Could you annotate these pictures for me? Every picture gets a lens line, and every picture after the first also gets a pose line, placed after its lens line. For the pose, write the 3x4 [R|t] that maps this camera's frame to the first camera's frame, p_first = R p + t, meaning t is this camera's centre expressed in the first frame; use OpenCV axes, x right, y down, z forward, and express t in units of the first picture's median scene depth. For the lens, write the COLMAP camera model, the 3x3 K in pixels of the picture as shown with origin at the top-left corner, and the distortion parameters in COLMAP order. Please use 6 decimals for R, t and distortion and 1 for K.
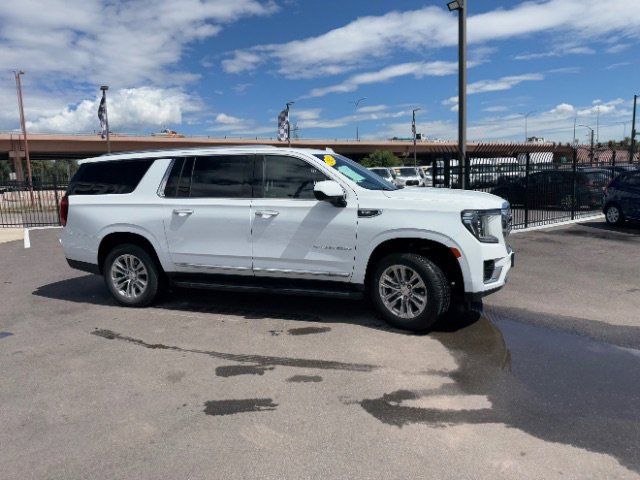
lens RADIAL K [[458.5, 0, 315.7], [0, 458.5, 230.4], [0, 0, 1]] dist [0.022290, -0.026148]
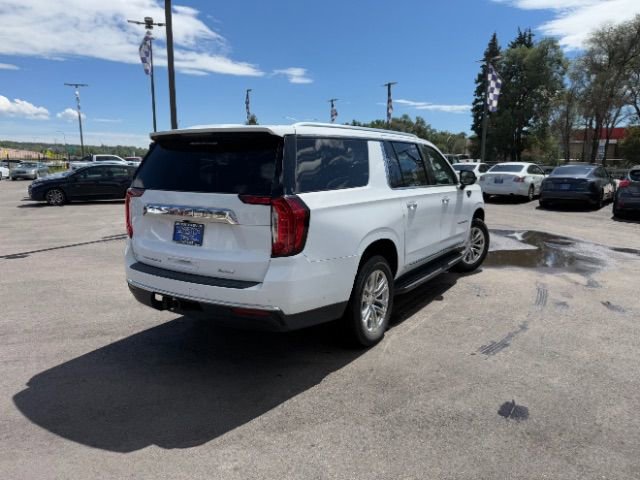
lens RADIAL K [[458.5, 0, 315.7], [0, 458.5, 230.4], [0, 0, 1]] dist [0.022290, -0.026148]
pose [[0.239483, -0.117239, 0.963796, -1.323654], [0.108398, 0.989705, 0.093456, -0.104908], [-0.964830, 0.082093, 0.249726, 1.082245]]
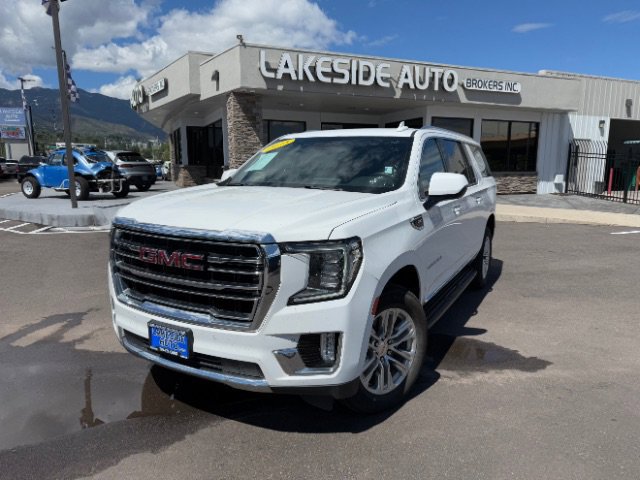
lens RADIAL K [[458.5, 0, 315.7], [0, 458.5, 230.4], [0, 0, 1]] dist [0.022290, -0.026148]
pose [[-0.189906, 0.172724, -0.966489, 0.937915], [-0.122462, 0.972549, 0.197870, -0.190467], [0.974135, 0.155935, -0.163541, 1.323419]]
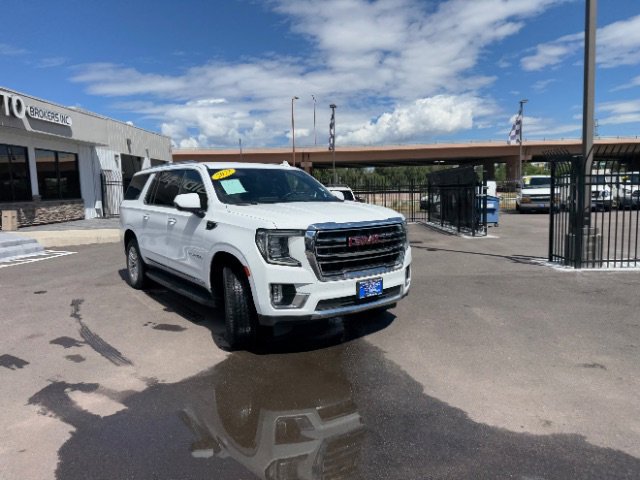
lens RADIAL K [[458.5, 0, 315.7], [0, 458.5, 230.4], [0, 0, 1]] dist [0.022290, -0.026148]
pose [[0.821676, 0.064543, -0.566288, 0.888659], [-0.071017, 0.997418, 0.010636, -0.053752], [0.565512, 0.031477, 0.824139, 0.263323]]
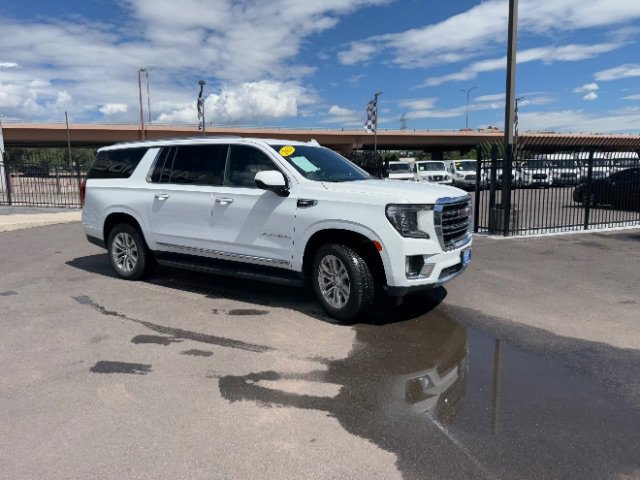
lens RADIAL K [[458.4, 0, 322.5], [0, 458.4, 229.2], [0, 0, 1]] dist [0.029321, -0.037504]
pose [[0.974825, 0.049344, -0.217442, 0.370584], [-0.045926, 0.998729, 0.020748, -0.002697], [0.218190, -0.010240, 0.975853, 0.005357]]
